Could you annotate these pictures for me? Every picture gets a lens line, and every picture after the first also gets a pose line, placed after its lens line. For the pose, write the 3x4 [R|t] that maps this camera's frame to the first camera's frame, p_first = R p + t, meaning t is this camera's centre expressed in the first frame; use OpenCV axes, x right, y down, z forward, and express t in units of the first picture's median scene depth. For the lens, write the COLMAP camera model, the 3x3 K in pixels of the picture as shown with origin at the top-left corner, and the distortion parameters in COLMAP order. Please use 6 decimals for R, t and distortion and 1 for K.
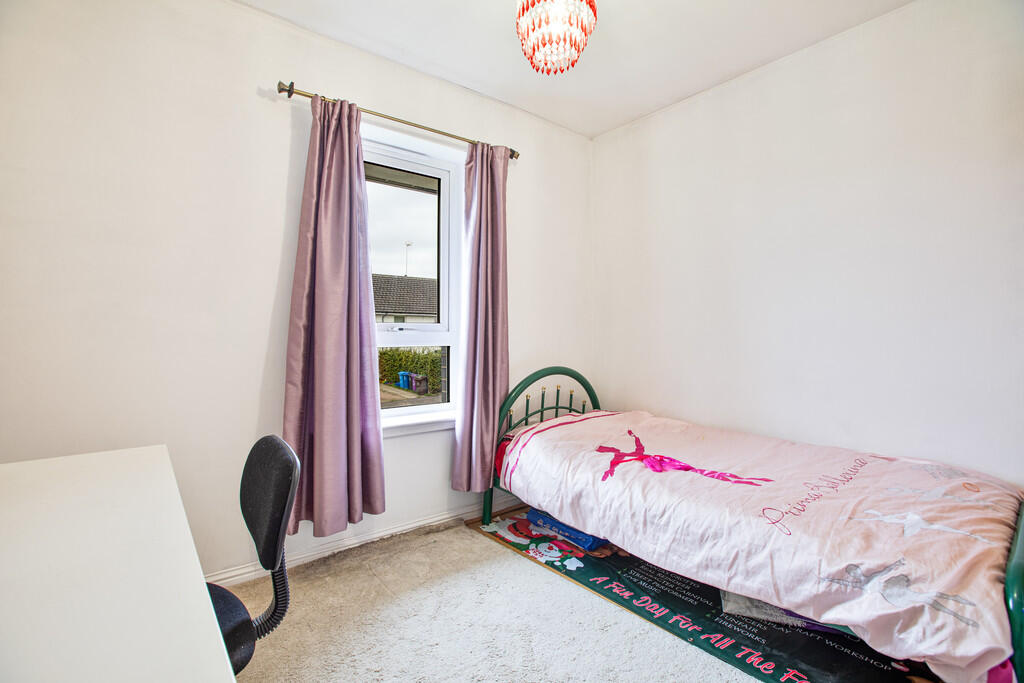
lens RADIAL K [[480.9, 0, 514.5], [0, 480.9, 342.9], [0, 0, 1]] dist [-0.004014, -0.000090]
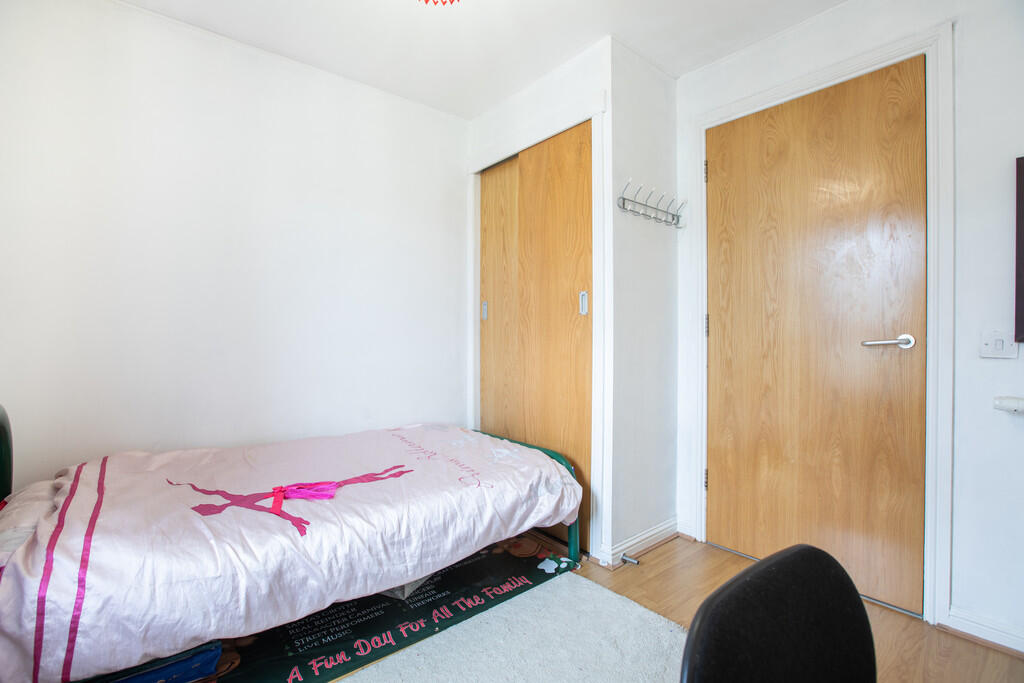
lens RADIAL K [[467.8, 0, 516.5], [0, 467.8, 336.1], [0, 0, 1]] dist [-0.036813, 0.006675]
pose [[-0.018324, 0.006965, 0.999808, -0.595493], [0.011935, 0.999906, -0.006747, -0.008593], [-0.999761, 0.011809, -0.018405, 0.778207]]
